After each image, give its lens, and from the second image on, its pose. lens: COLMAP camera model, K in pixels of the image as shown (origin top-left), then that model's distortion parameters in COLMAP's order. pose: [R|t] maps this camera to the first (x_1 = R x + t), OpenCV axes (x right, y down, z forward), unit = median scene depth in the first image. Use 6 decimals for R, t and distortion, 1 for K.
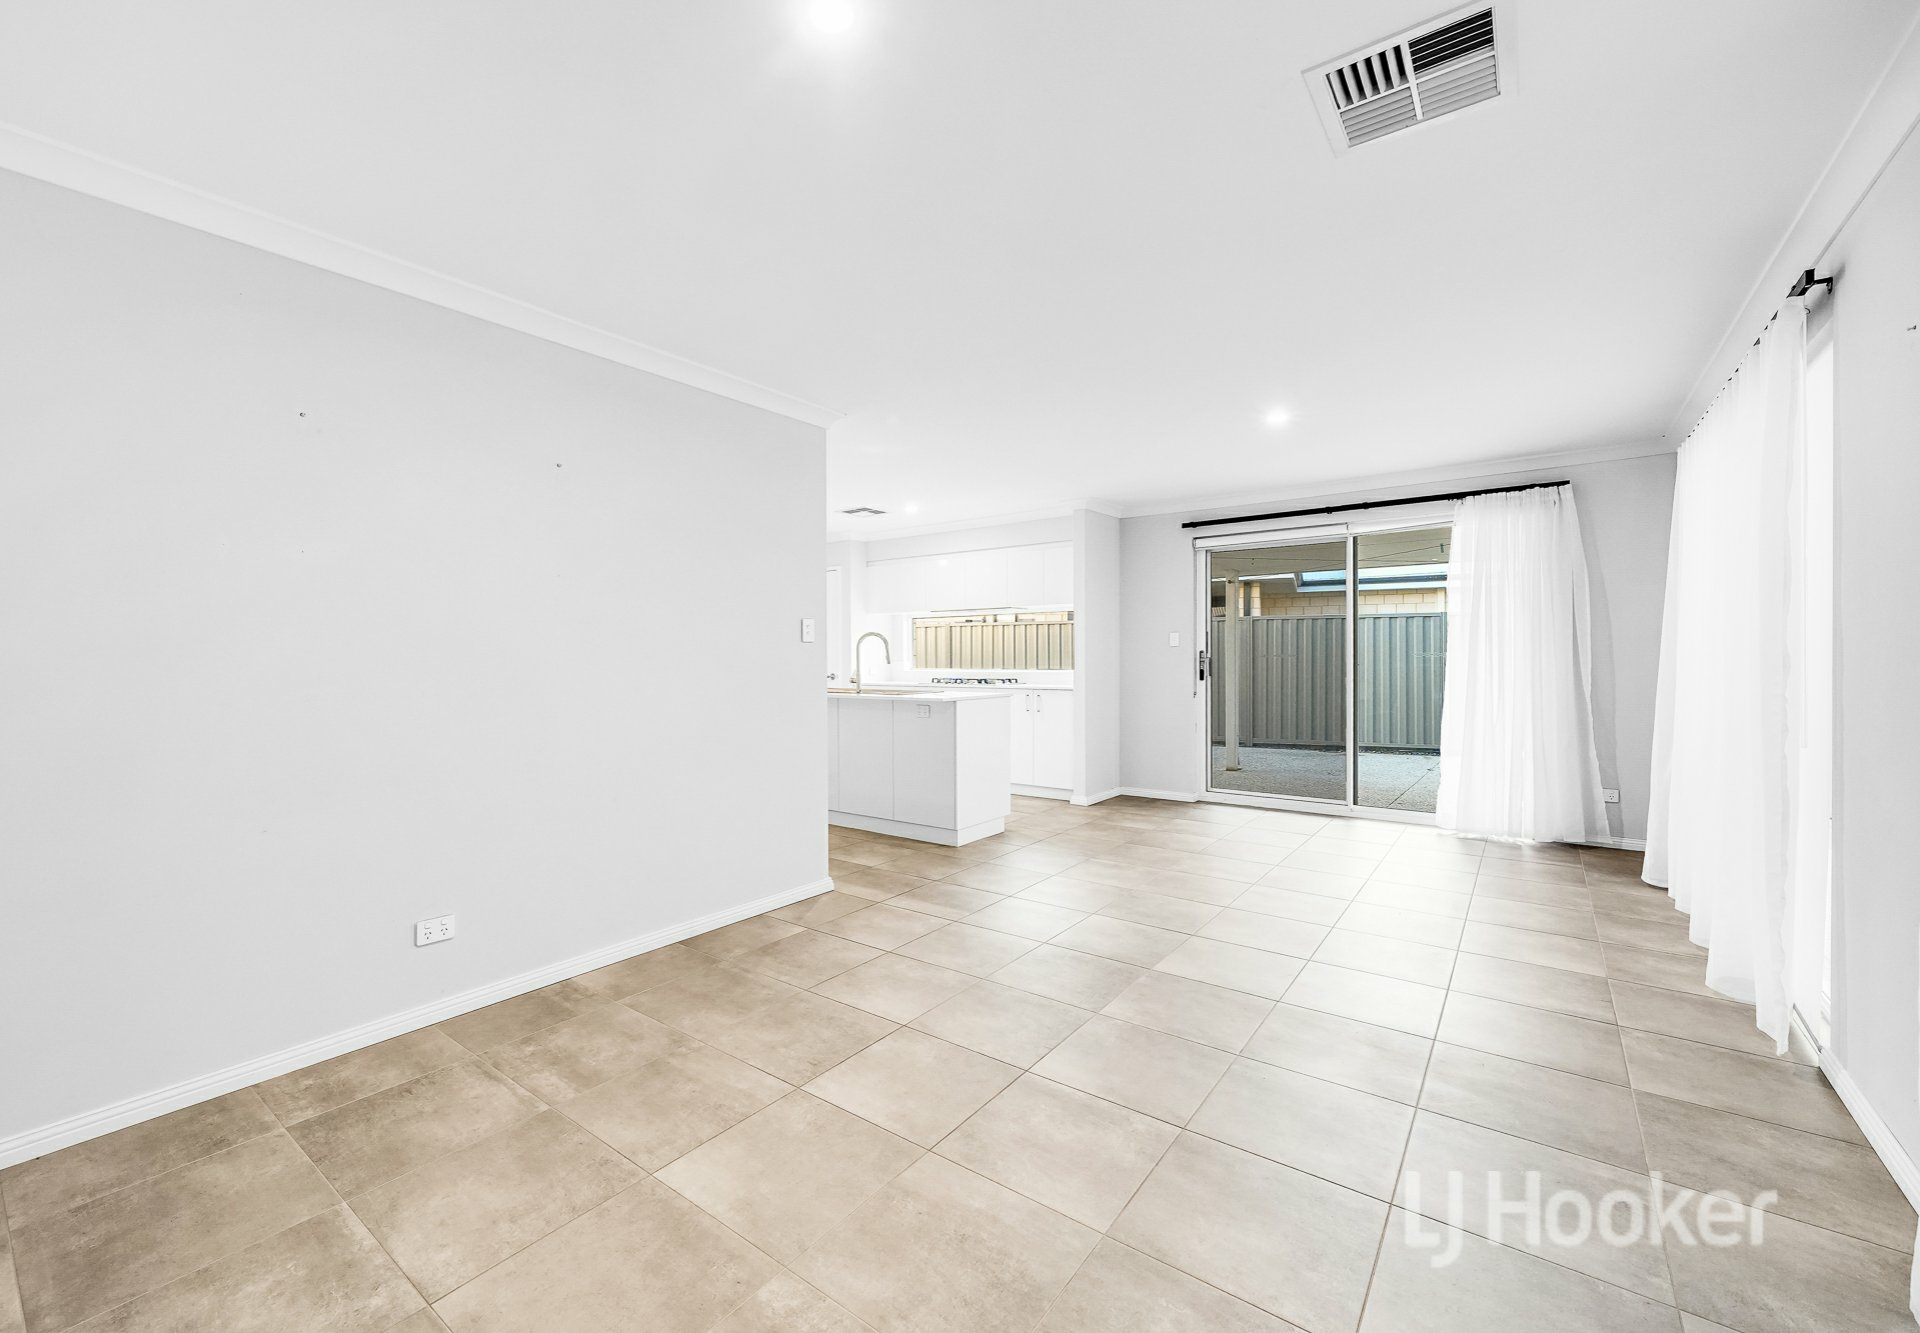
lens RADIAL K [[784.0, 0, 925.8], [0, 784.0, 659.8], [0, 0, 1]] dist [-0.001908, -0.000290]
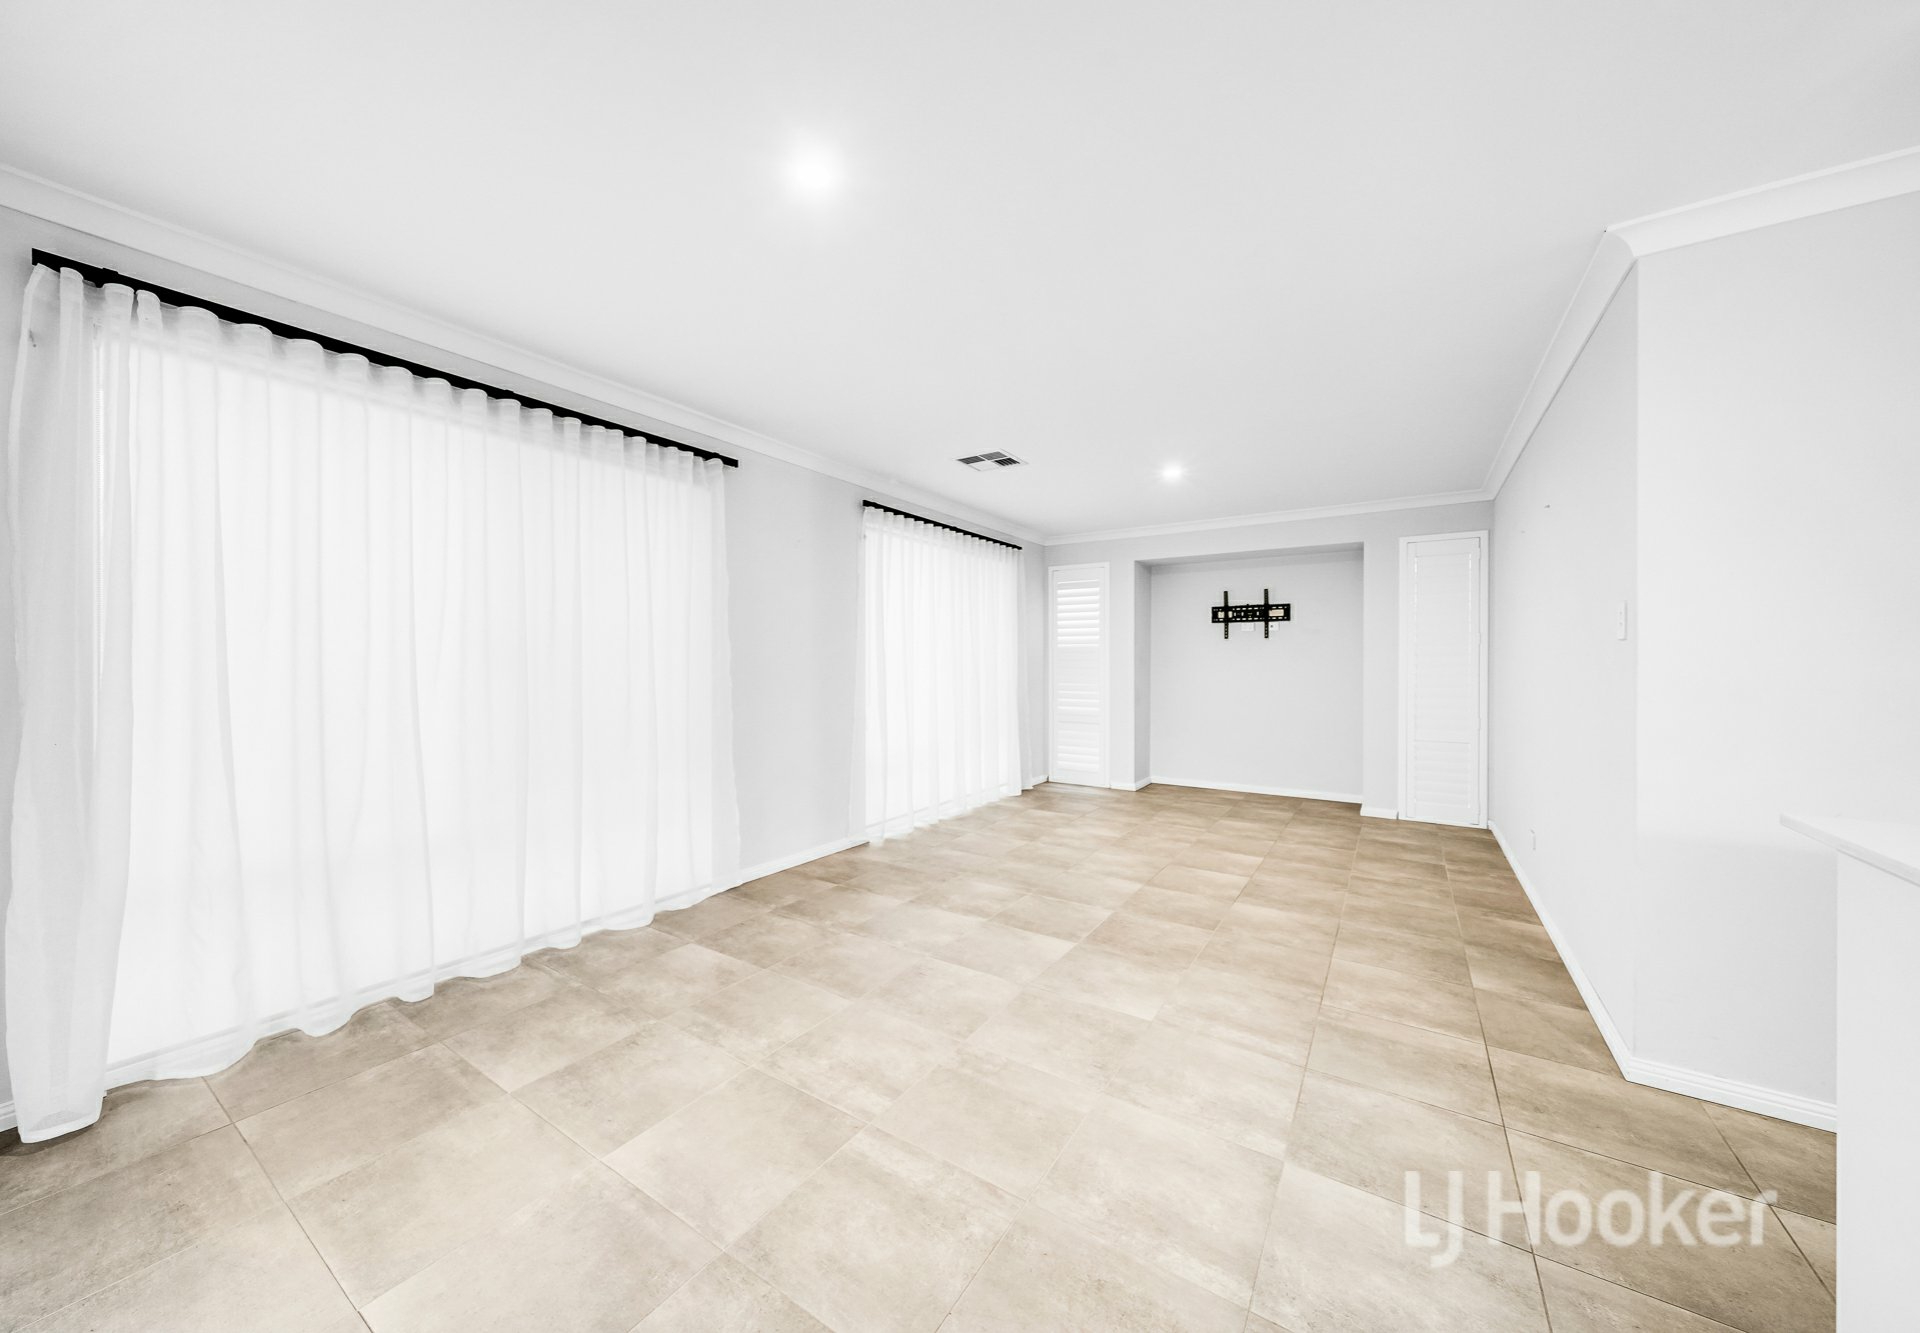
lens RADIAL K [[685.9, 0, 945.4], [0, 685.9, 667.3], [0, 0, 1]] dist [0.000481, 0.000048]
pose [[-0.997002, 0.003491, -0.077299, 0.468334], [0.002464, 0.999907, 0.013383, -0.012319], [0.077338, 0.013152, -0.996918, 1.668660]]
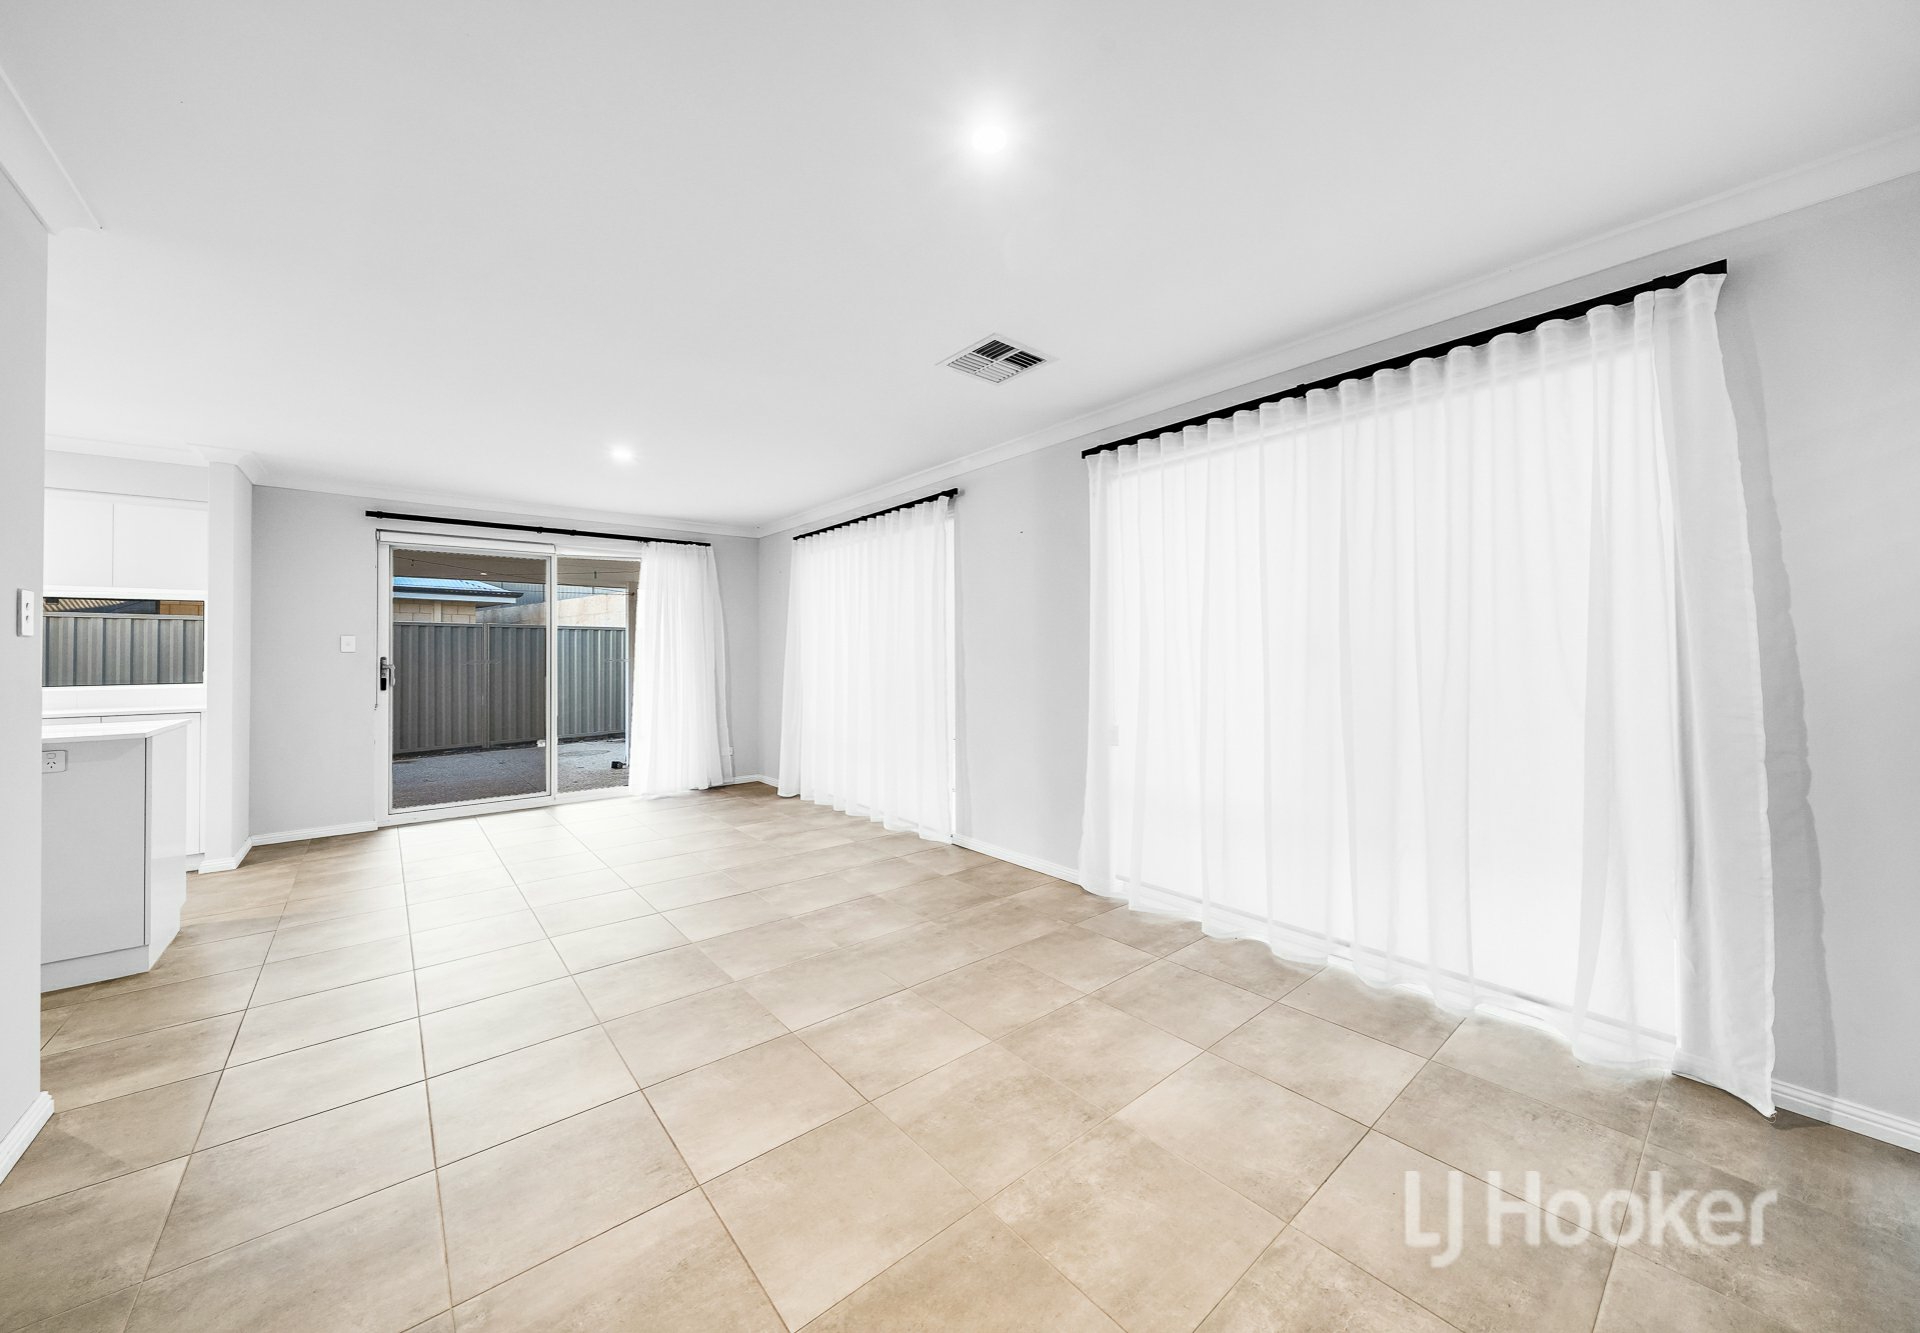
lens RADIAL K [[698.7, 0, 955.2], [0, 698.7, 647.2], [0, 0, 1]] dist [0.000702, 0.000053]
pose [[0.217349, 0.015894, 0.975965, -0.515099], [0.011261, 0.999760, -0.018789, -0.000923], [-0.976029, 0.015075, 0.217118, 0.353851]]
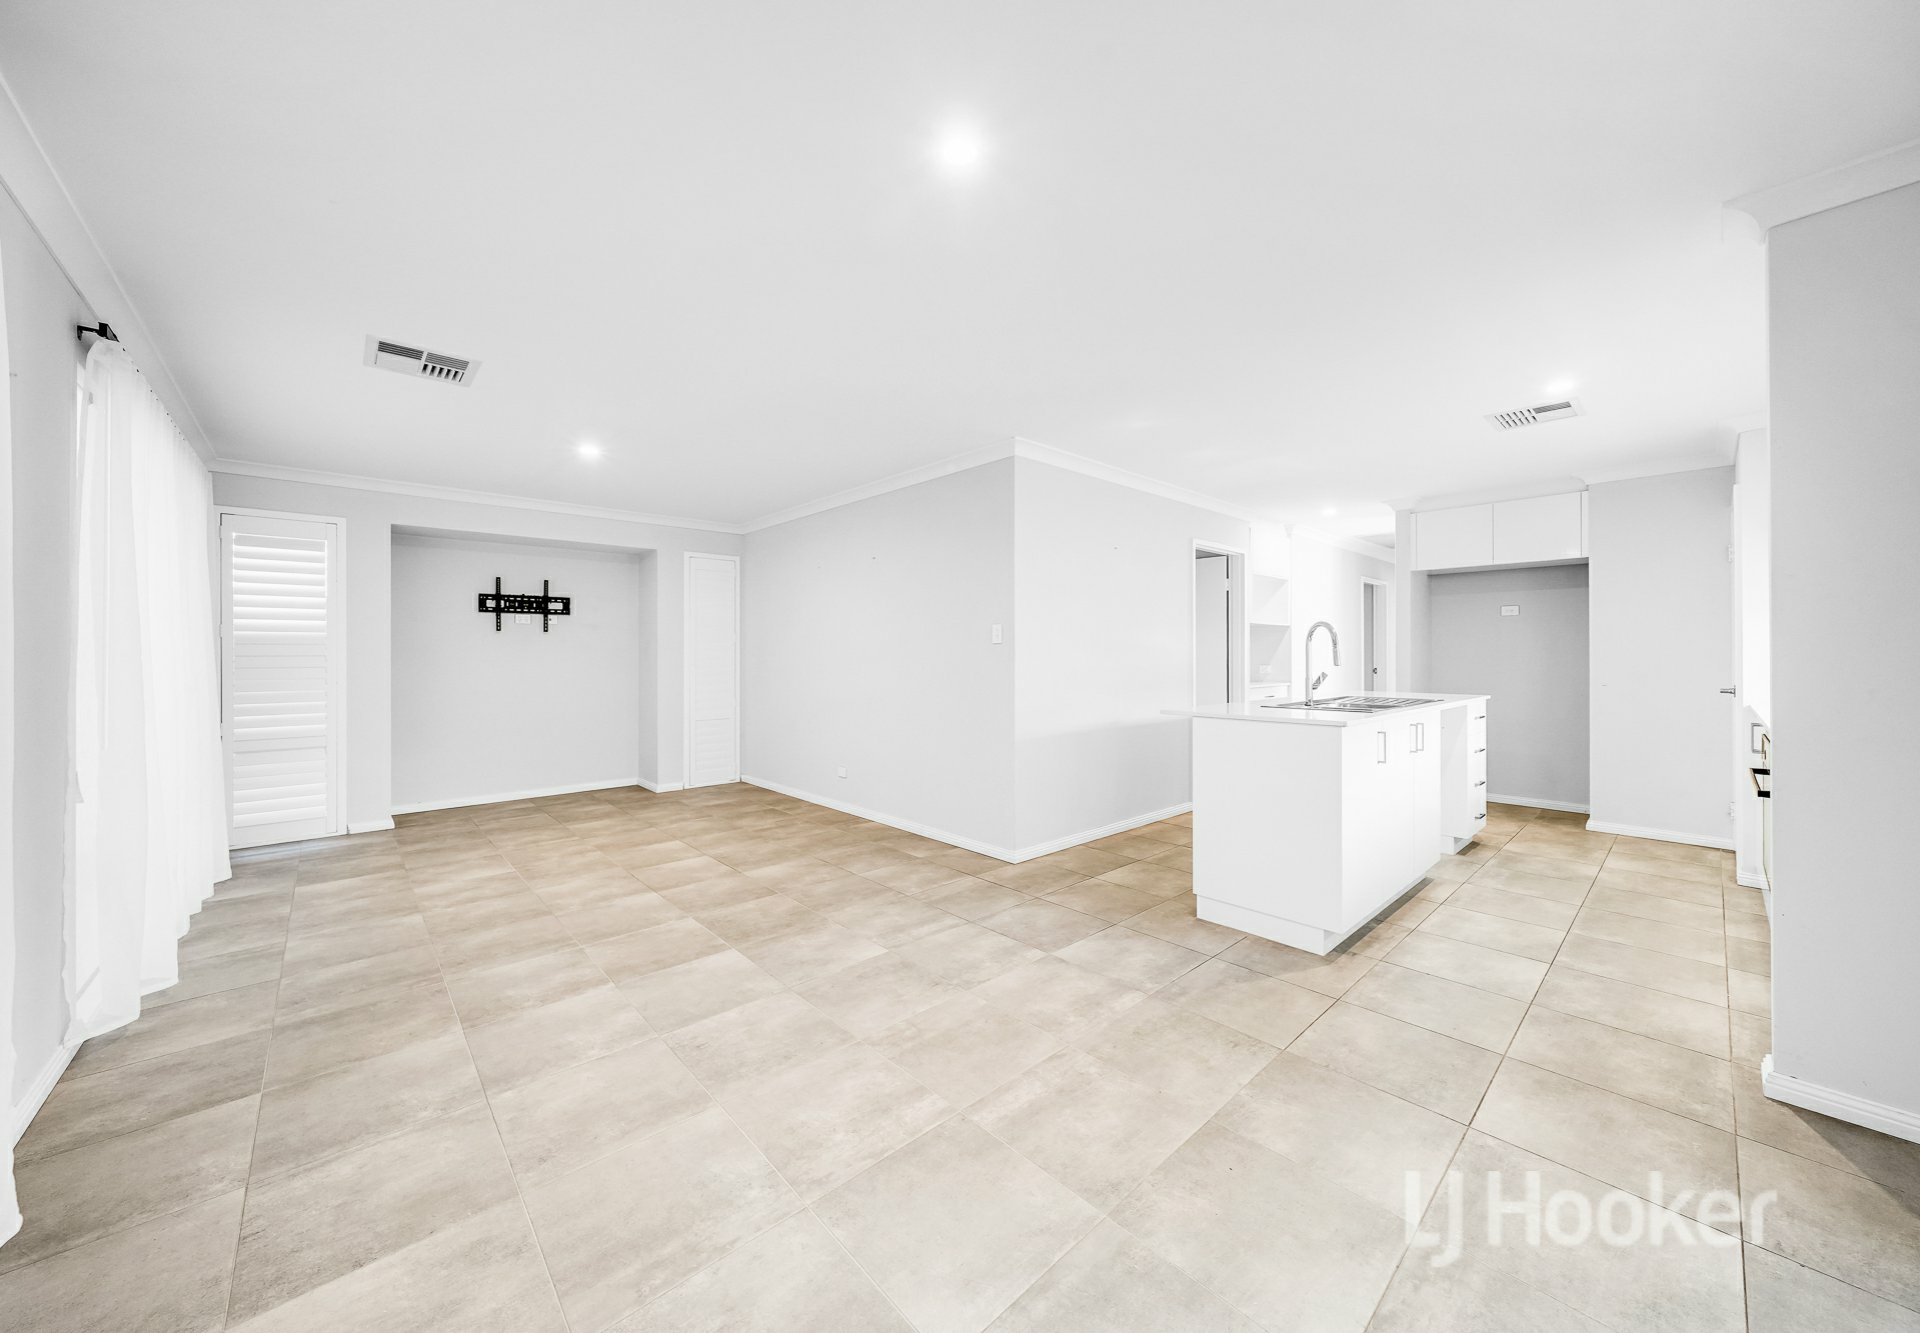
lens RADIAL K [[681.6, 0, 960.0], [0, 681.6, 666.5], [0, 0, 1]] dist [-0.001417, 0.000138]
pose [[-0.161700, 0.021511, -0.986606, 0.986844], [-0.000867, 0.999759, 0.021940, -0.014364], [0.986840, 0.004403, -0.161642, 1.243197]]
